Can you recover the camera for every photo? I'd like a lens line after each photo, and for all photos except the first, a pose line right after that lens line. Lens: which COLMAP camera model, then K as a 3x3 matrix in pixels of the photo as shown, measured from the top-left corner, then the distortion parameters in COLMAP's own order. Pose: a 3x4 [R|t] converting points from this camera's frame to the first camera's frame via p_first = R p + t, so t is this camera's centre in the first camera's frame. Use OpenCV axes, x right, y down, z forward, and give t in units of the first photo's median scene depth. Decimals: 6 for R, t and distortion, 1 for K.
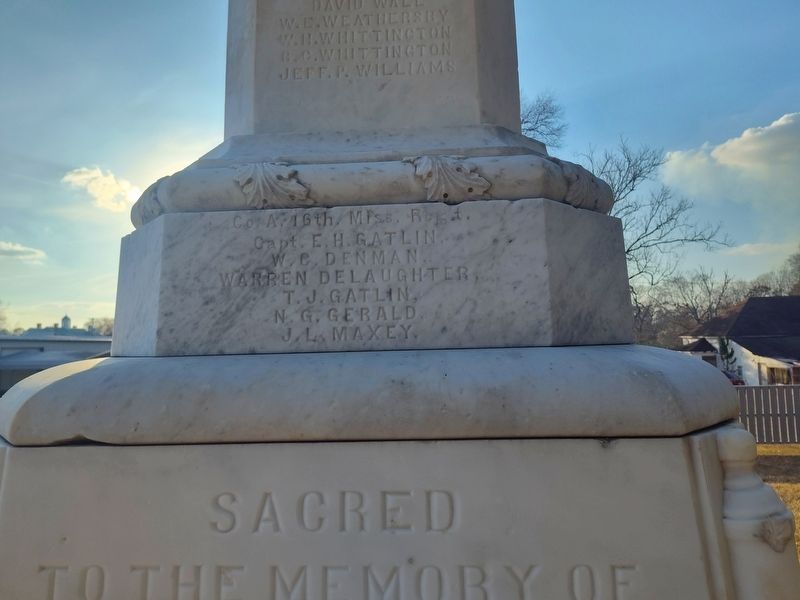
lens RADIAL K [[551.1, 0, 402.3], [0, 551.1, 300.6], [0, 0, 1]] dist [0.052998, -0.066820]
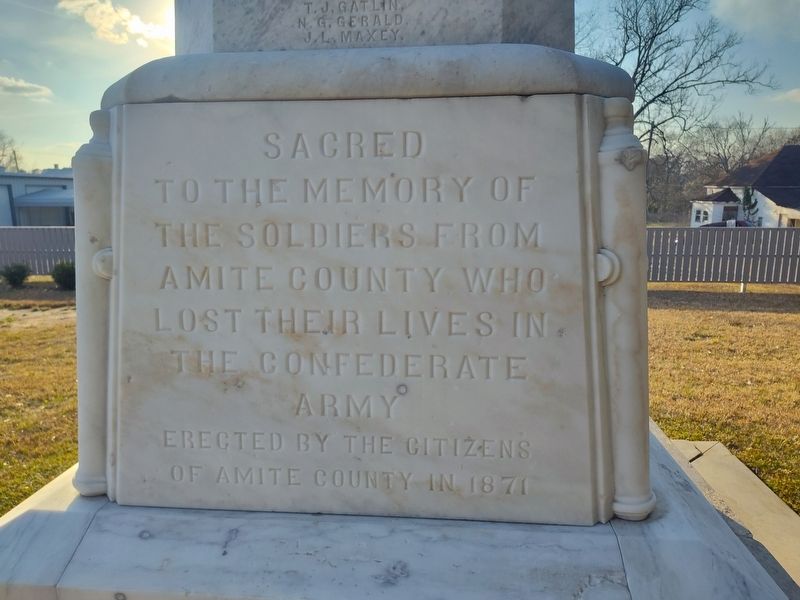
lens RADIAL K [[551.0, 0, 406.5], [0, 551.0, 299.6], [0, 0, 1]] dist [0.052384, -0.058187]
pose [[0.999514, 0.021451, -0.022620, 0.077703], [-0.014775, 0.964905, 0.262184, 0.316578], [0.027450, -0.261722, 0.964753, -0.475977]]
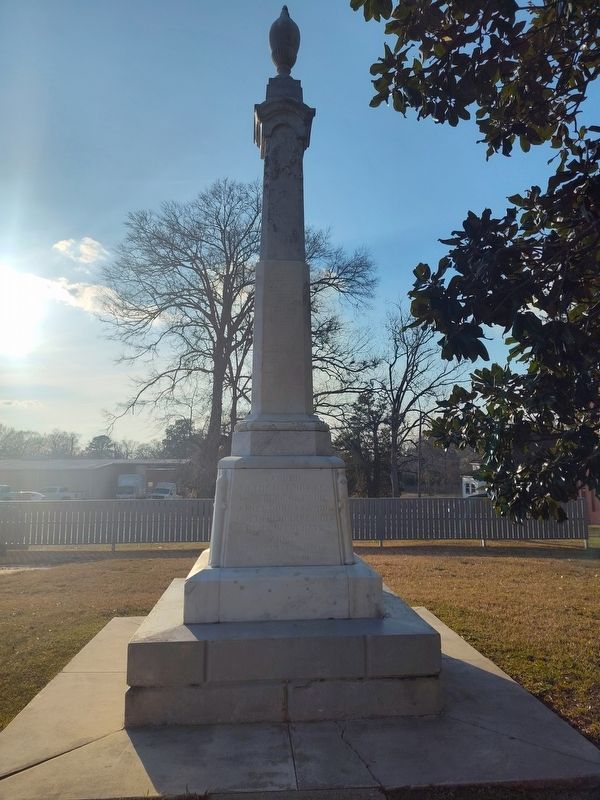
lens RADIAL K [[562.0, 0, 302.2], [0, 562.0, 412.9], [0, 0, 1]] dist [0.052518, -0.045804]
pose [[0.989141, 0.036078, 0.142469, -0.754680], [-0.033600, 0.999240, -0.019762, -0.256735], [-0.143074, 0.014760, 0.989602, -4.950051]]
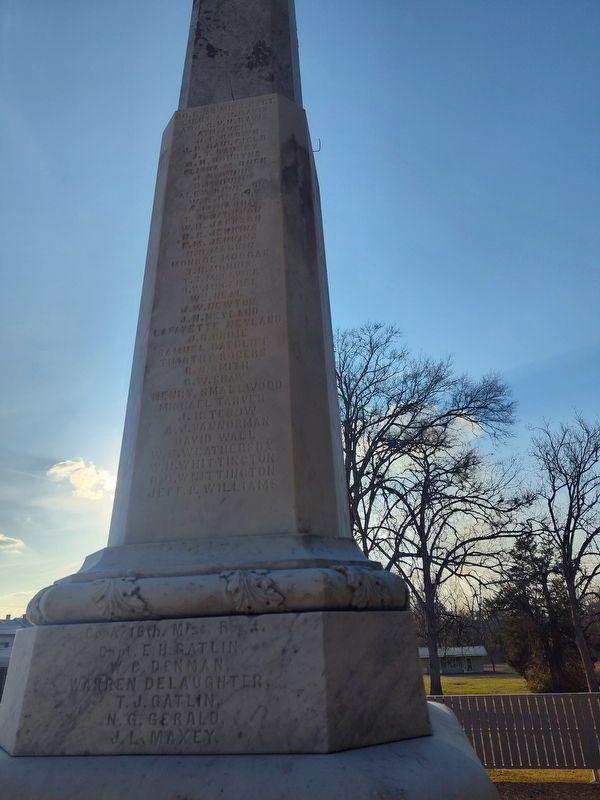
lens RADIAL K [[547.5, 0, 305.3], [0, 547.5, 399.5], [0, 0, 1]] dist [0.052483, -0.061798]
pose [[0.993313, -0.057136, -0.100320, 0.363044], [0.022682, 0.948596, -0.315675, -0.244667], [0.113199, 0.311289, 0.943549, -0.320440]]
